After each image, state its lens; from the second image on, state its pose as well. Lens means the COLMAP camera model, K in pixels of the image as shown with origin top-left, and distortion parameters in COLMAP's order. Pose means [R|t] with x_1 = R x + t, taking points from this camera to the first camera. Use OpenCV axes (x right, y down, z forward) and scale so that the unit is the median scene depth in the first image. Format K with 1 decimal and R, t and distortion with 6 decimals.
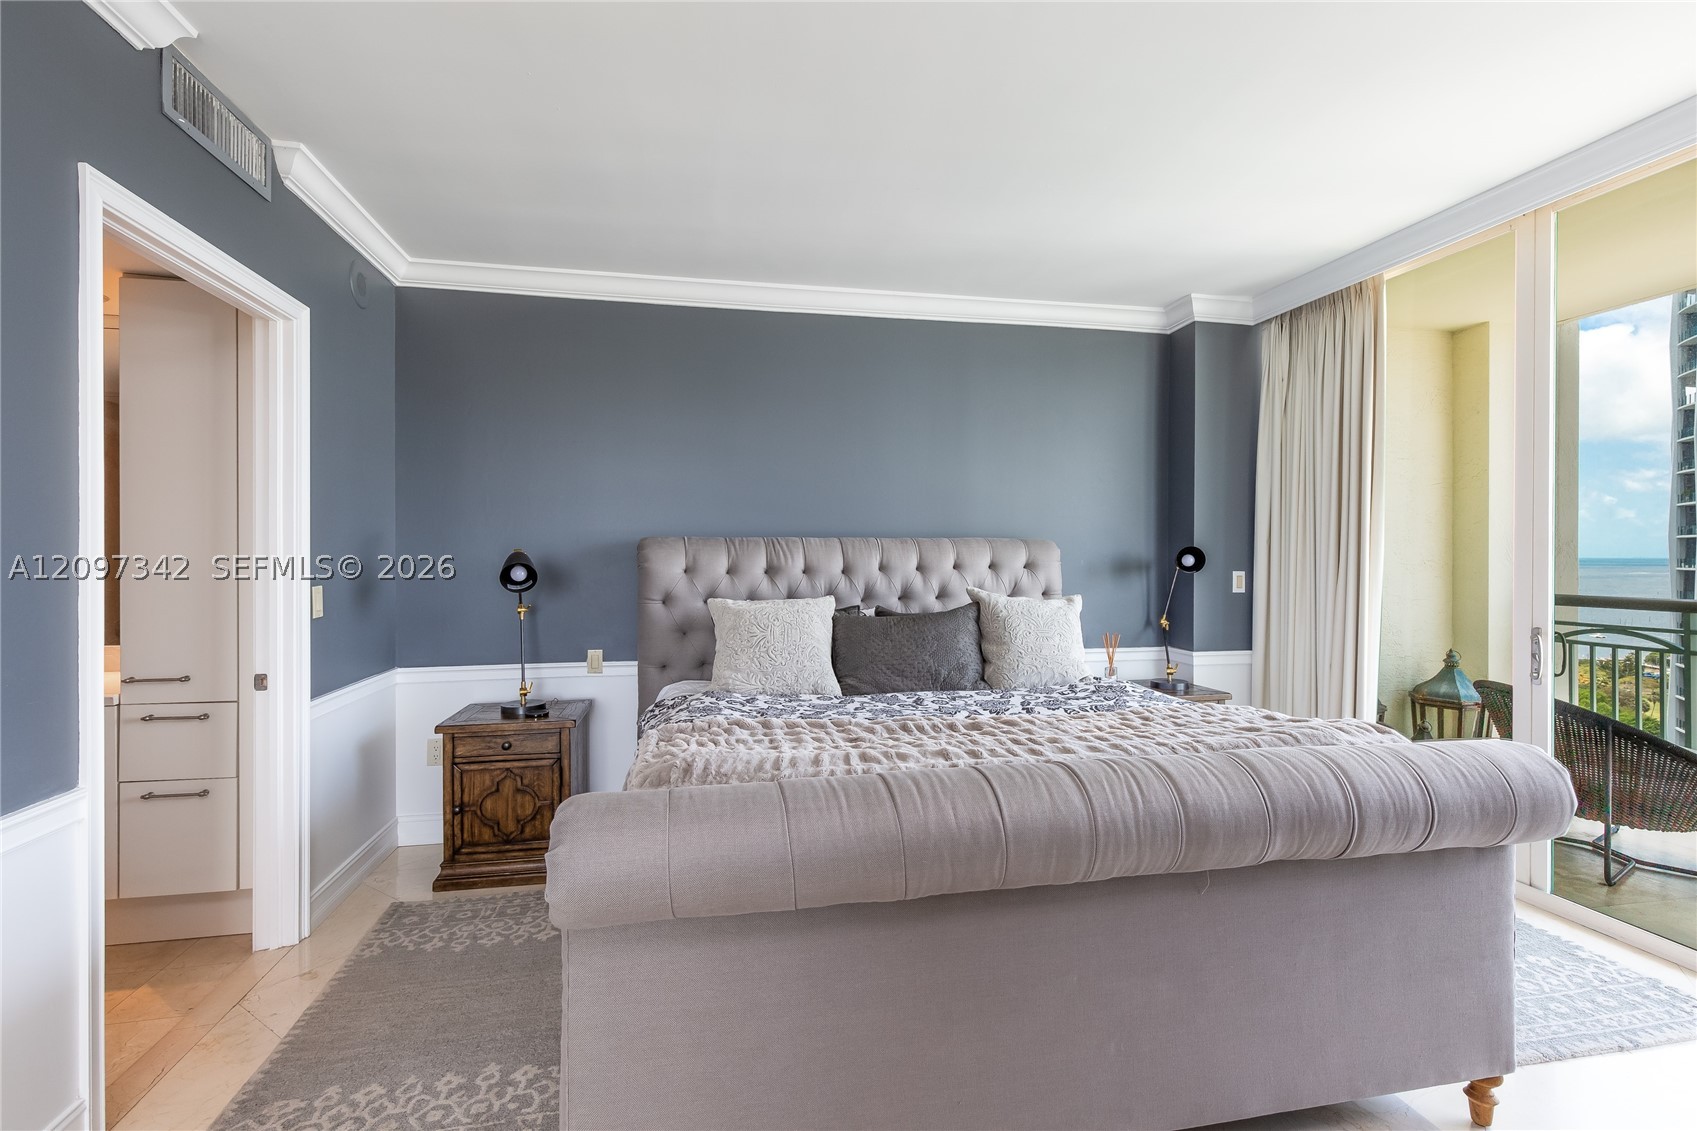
lens RADIAL K [[768.6, 0, 843.7], [0, 768.6, 563.6], [0, 0, 1]] dist [0.002710, 0.000289]
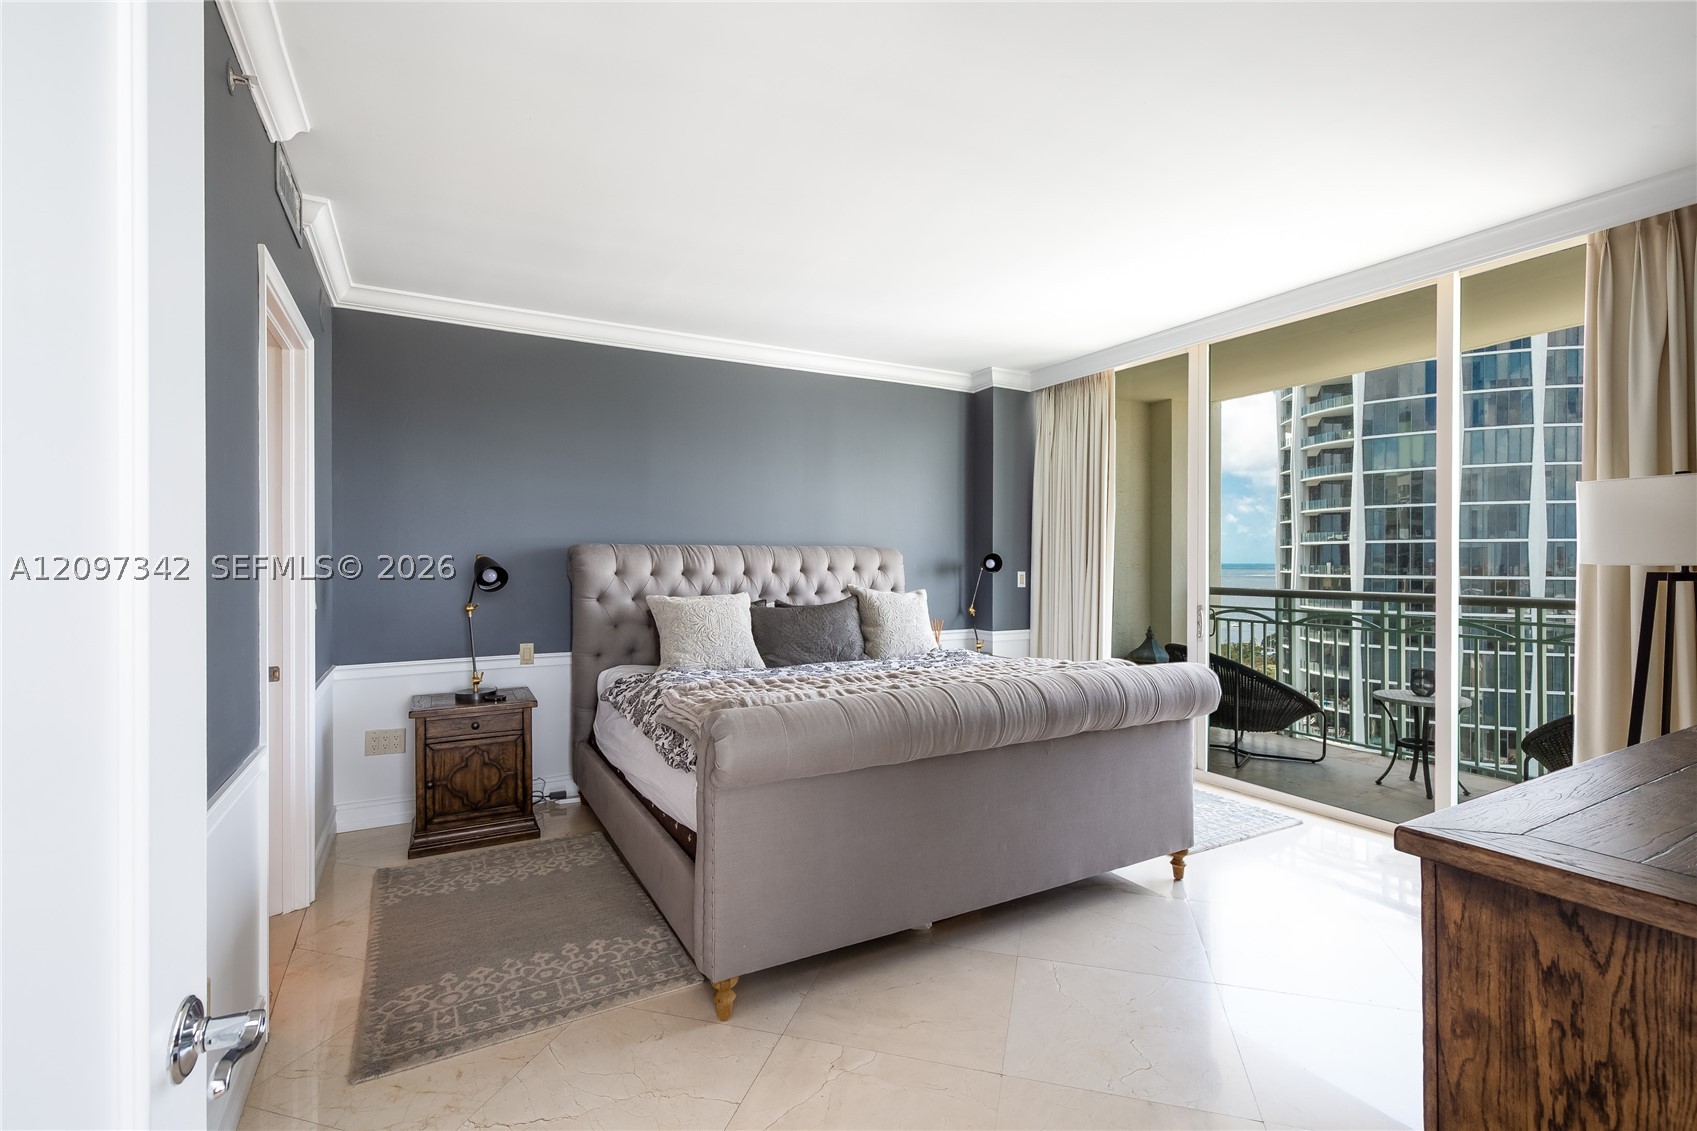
lens RADIAL K [[760.9, 0, 860.4], [0, 760.9, 564.6], [0, 0, 1]] dist [0.009328, 0.000229]
pose [[0.949340, -0.001660, 0.314247, -0.234002], [0.003076, 0.999987, -0.004010, 0.002493], [-0.314236, 0.004774, 0.949333, -0.246578]]
